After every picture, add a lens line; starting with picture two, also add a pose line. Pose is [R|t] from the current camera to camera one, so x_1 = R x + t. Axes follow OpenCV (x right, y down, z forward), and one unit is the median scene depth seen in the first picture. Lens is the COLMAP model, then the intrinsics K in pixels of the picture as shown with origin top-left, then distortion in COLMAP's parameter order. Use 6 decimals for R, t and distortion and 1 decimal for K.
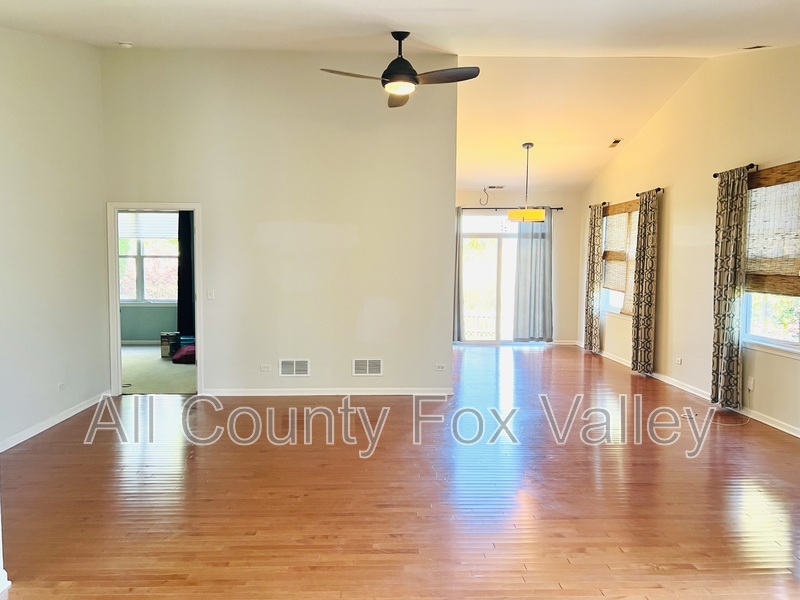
lens RADIAL K [[600.3, 0, 398.7], [0, 600.3, 298.0], [0, 0, 1]] dist [0.062032, -0.078923]
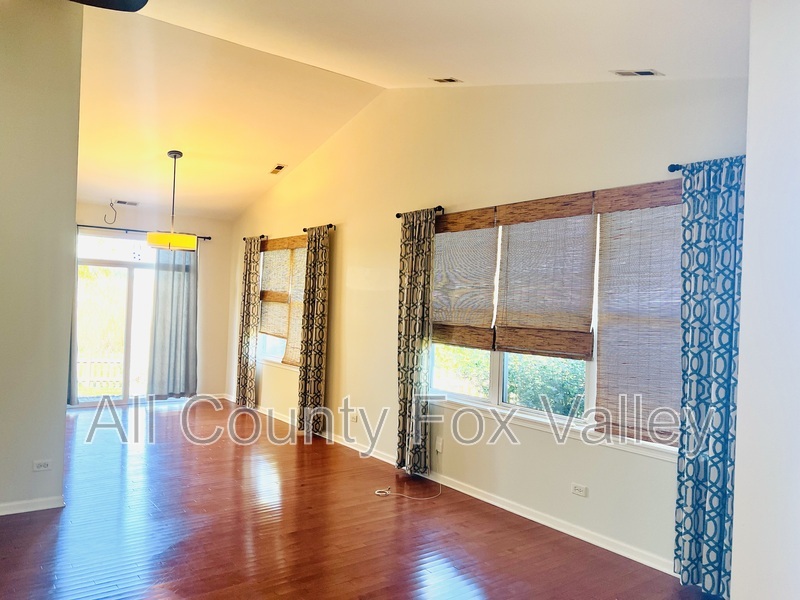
lens RADIAL K [[600.3, 0, 399.3], [0, 600.3, 304.1], [0, 0, 1]] dist [0.062032, -0.078923]
pose [[0.819194, 0.029311, 0.572768, 0.004615], [-0.000838, 0.998753, -0.049913, -0.018023], [-0.573517, 0.040408, 0.818197, 0.209058]]
